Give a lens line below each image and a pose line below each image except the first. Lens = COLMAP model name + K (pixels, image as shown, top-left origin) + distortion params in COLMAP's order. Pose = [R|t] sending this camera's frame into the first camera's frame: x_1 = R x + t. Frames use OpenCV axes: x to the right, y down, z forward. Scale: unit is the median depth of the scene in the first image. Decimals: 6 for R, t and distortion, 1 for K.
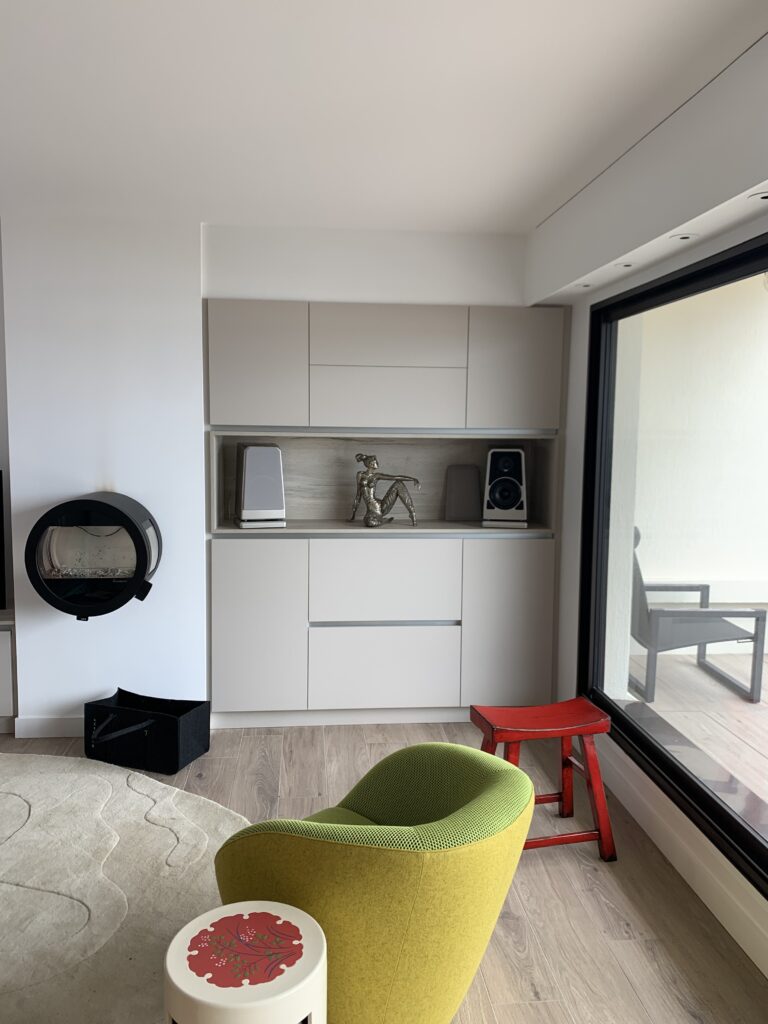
lens RADIAL K [[770.3, 0, 384.0], [0, 770.3, 512.0], [0, 0, 1]] dist [0.056858, -0.065461]
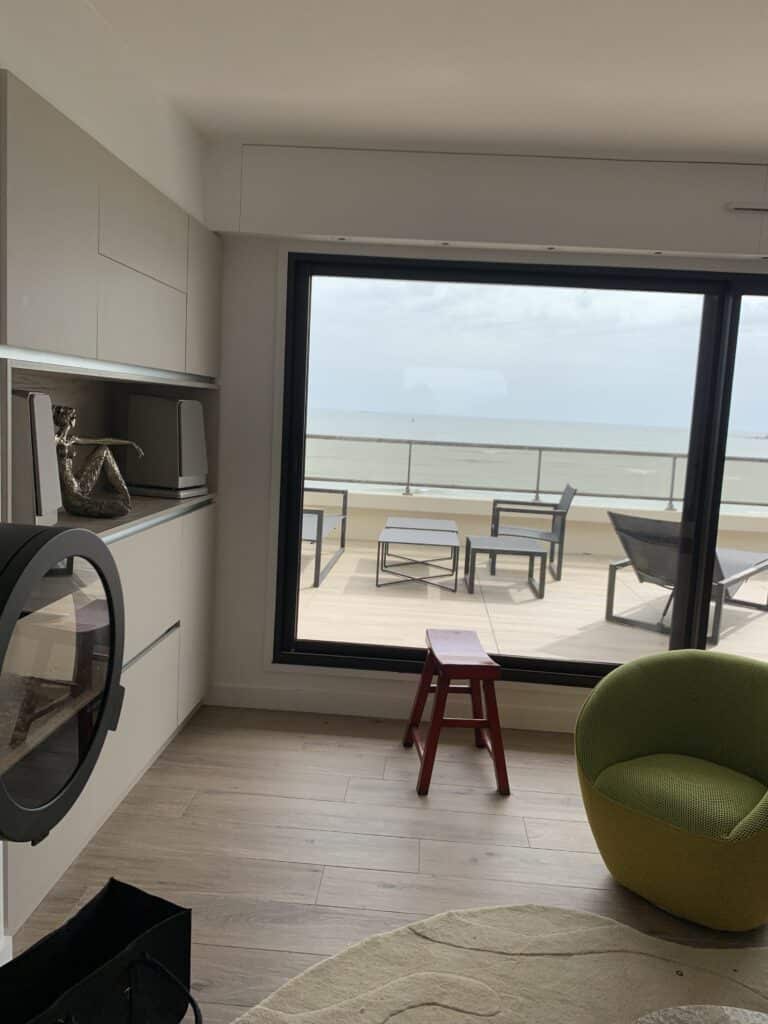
lens RADIAL K [[787.4, 0, 383.5], [0, 787.4, 506.3], [0, 0, 1]] dist [0.066085, -0.063000]
pose [[0.167415, -0.125327, 0.977888, -0.657631], [0.043624, 0.991857, 0.119648, -0.062874], [-0.984921, 0.022628, 0.171519, 0.672754]]
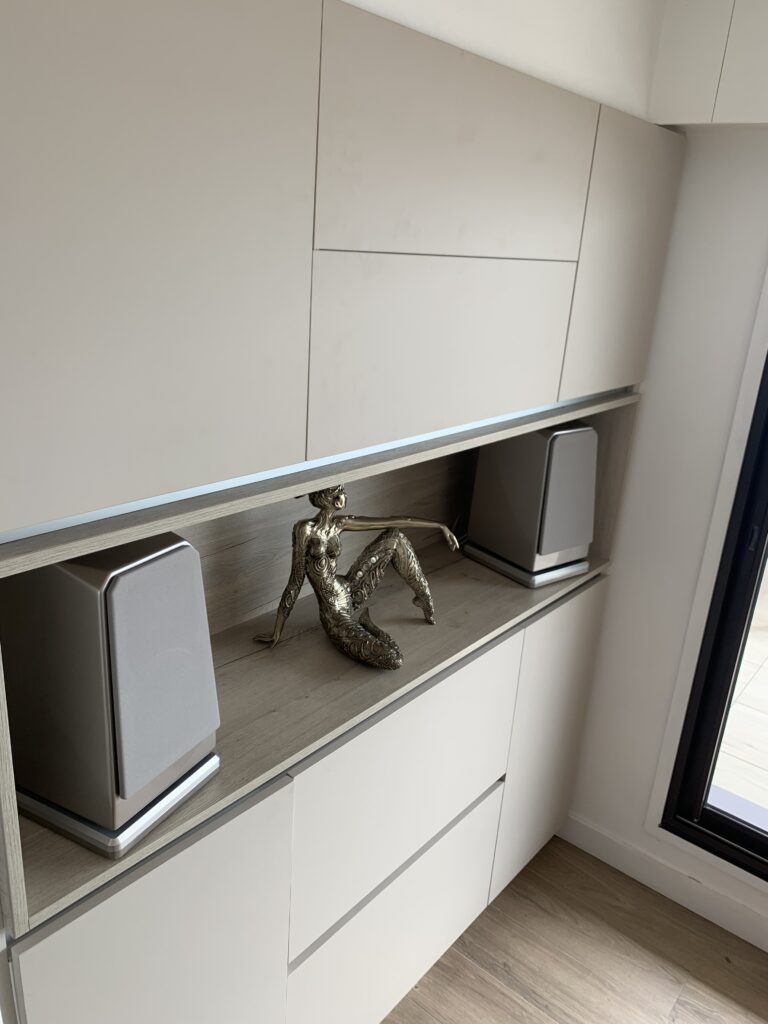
lens RADIAL K [[770.3, 0, 384.0], [0, 770.3, 512.0], [0, 0, 1]] dist [0.056858, -0.065461]
pose [[0.705821, -0.200953, 0.679290, -0.279751], [0.011532, 0.962053, 0.272620, -0.171651], [-0.708297, -0.184587, 0.681354, 0.758394]]
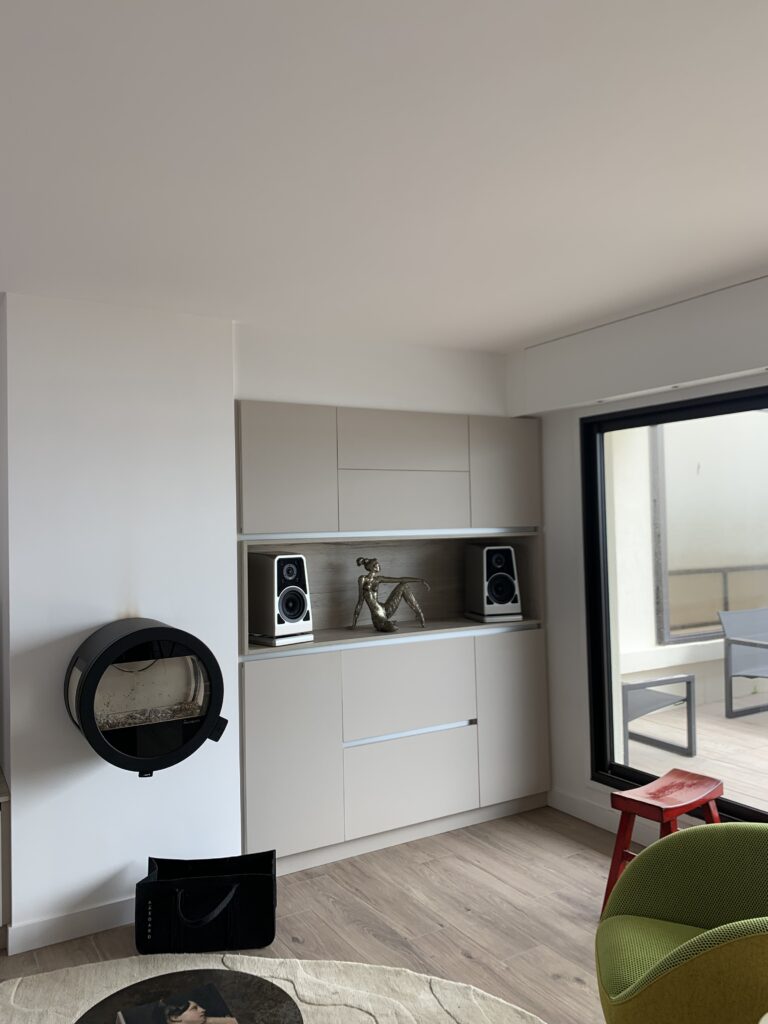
lens RADIAL K [[787.4, 0, 383.5], [0, 787.4, 506.3], [0, 0, 1]] dist [0.066085, -0.063000]
pose [[0.904202, -0.020953, 0.426591, -0.458743], [0.075691, 0.990848, -0.111768, -0.027865], [-0.420345, 0.133350, 0.897512, 0.086799]]
